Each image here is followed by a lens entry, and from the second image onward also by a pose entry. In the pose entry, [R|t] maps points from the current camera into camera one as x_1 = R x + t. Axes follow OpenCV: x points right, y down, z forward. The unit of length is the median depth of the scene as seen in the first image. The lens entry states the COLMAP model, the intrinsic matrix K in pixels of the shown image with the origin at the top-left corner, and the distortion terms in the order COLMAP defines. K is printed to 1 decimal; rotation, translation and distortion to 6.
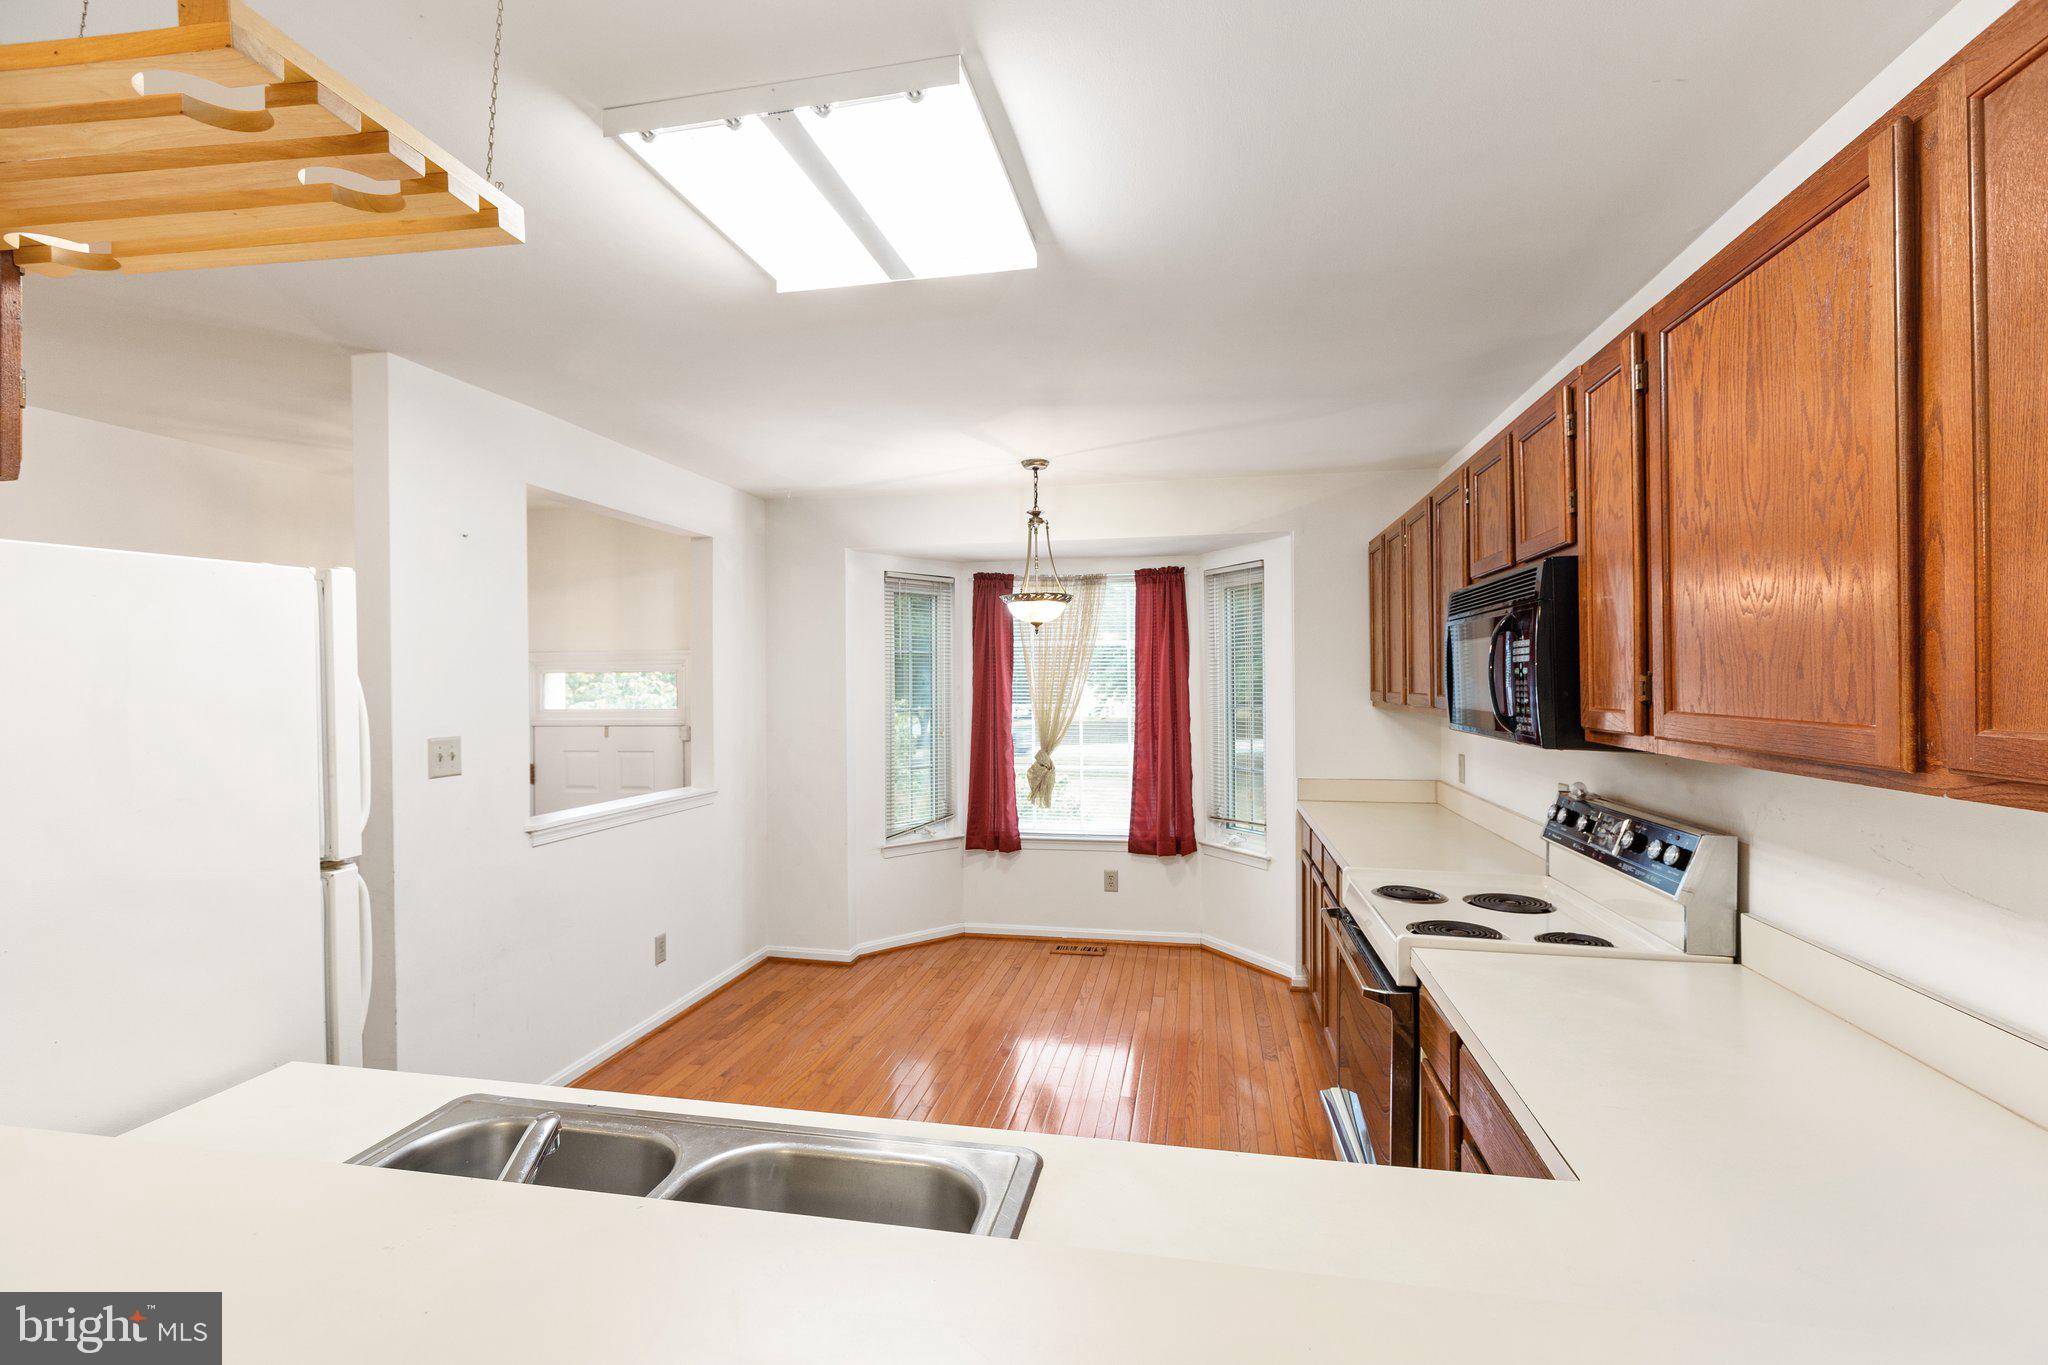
lens RADIAL K [[906.2, 0, 1025.4], [0, 906.2, 689.1], [0, 0, 1]] dist [-0.003096, -0.001541]
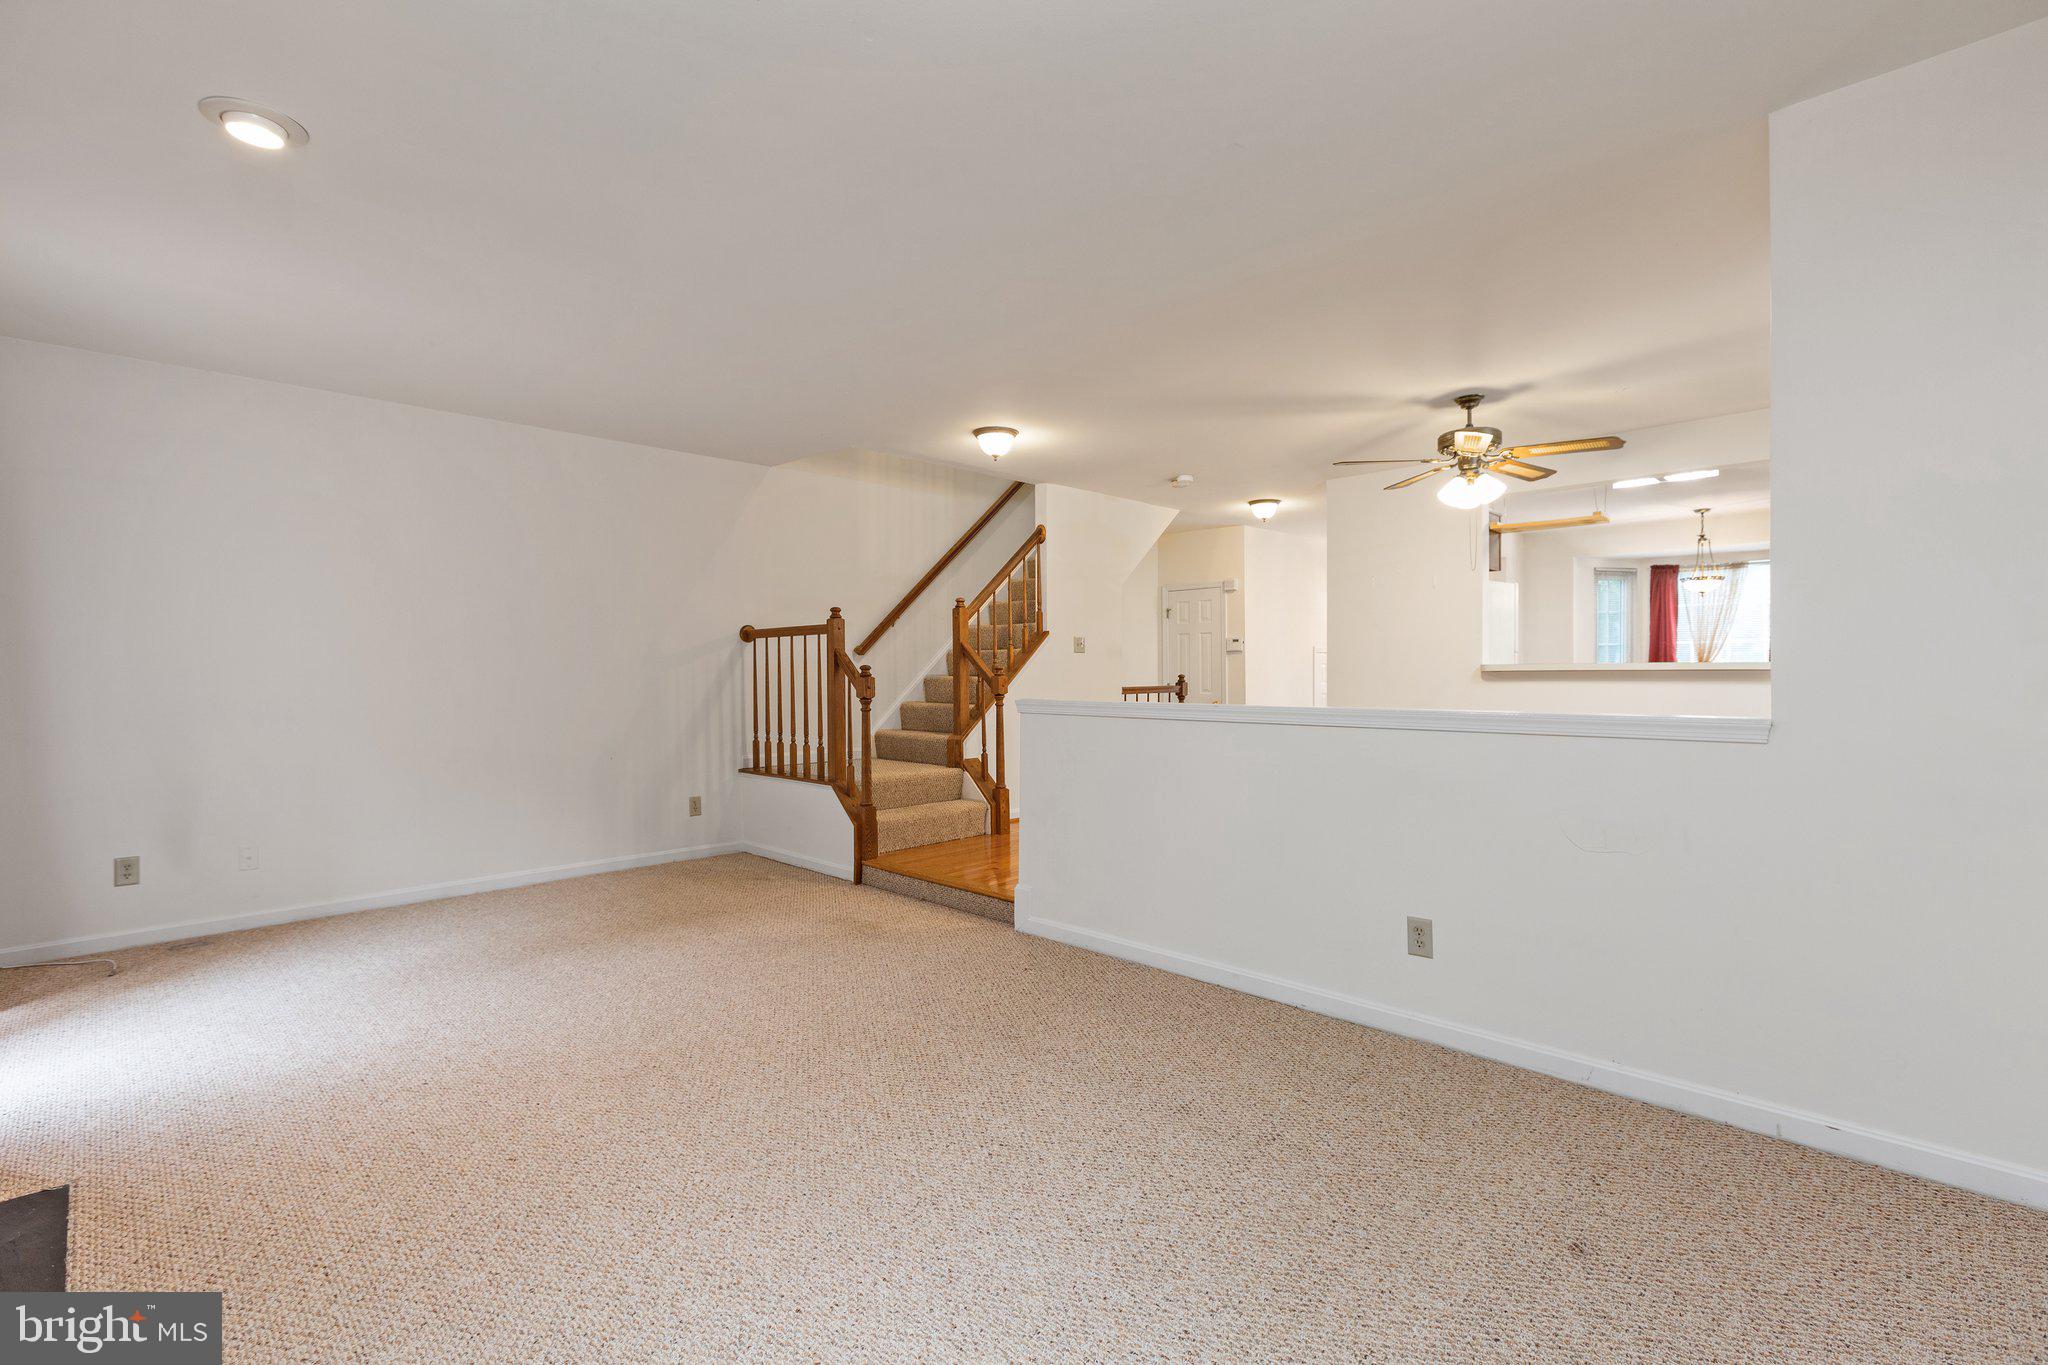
lens RADIAL K [[913.9, 0, 1026.0], [0, 913.9, 666.0], [0, 0, 1]] dist [0.004687, -0.000292]
pose [[0.833172, 0.000268, -0.553015, -0.091072], [-0.009096, 0.999871, -0.013219, 0.104849], [0.552940, 0.016044, 0.833067, -1.191980]]
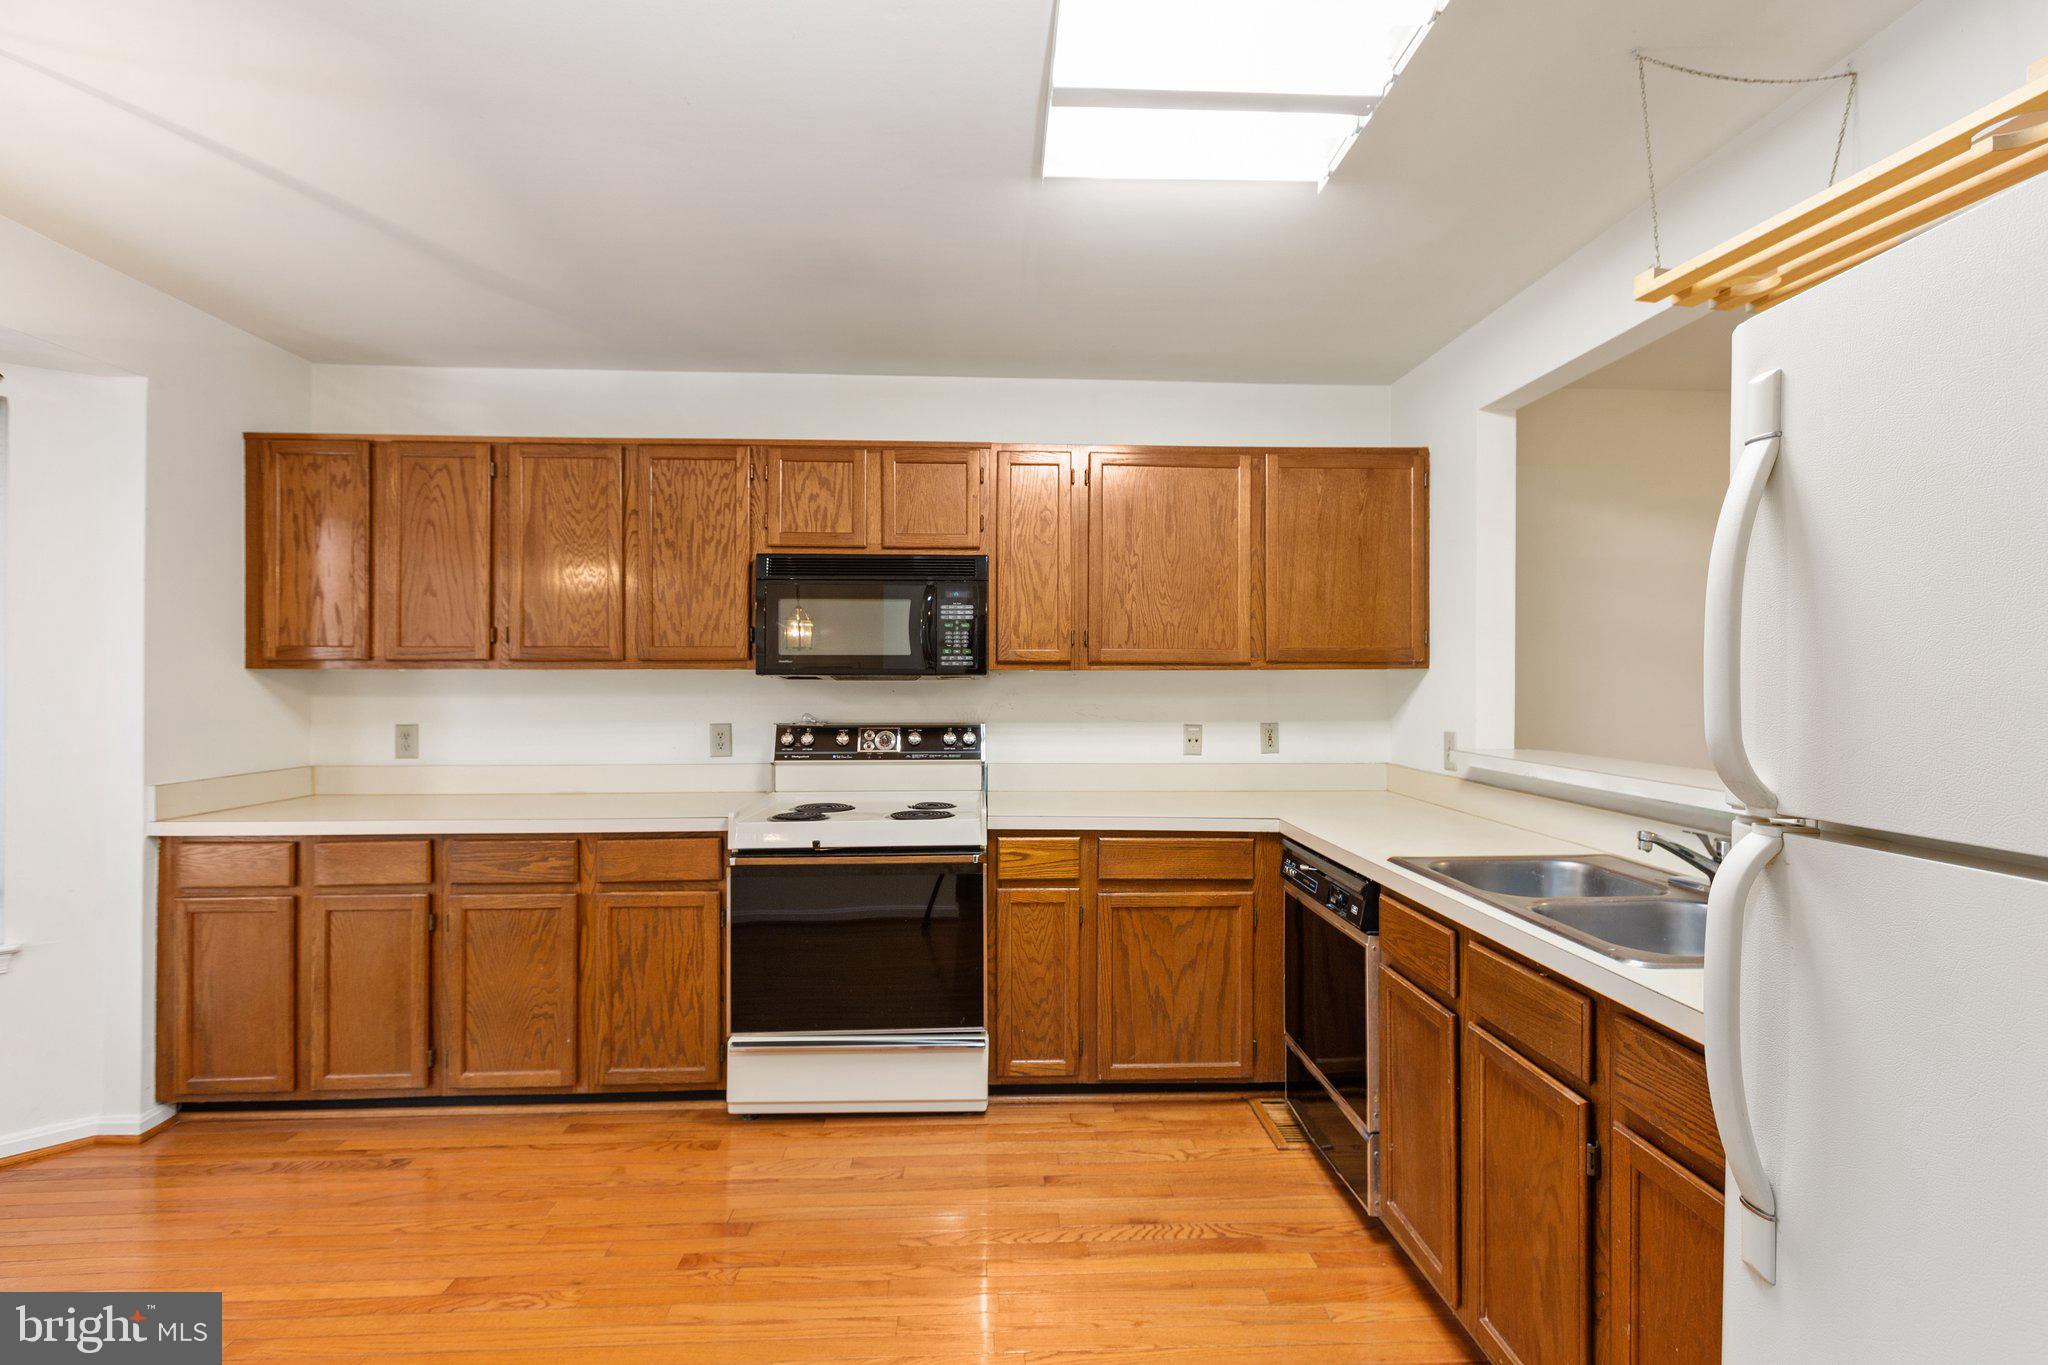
lens RADIAL K [[900.0, 0, 1024.0], [0, 900.0, 682.5], [0, 0, 1]] dist [0.002540, -0.000344]
pose [[-0.239541, 0.006056, 0.970867, -0.379543], [0.010170, 0.999941, -0.003728, 0.033239], [-0.970833, 0.008981, -0.239589, 0.509418]]
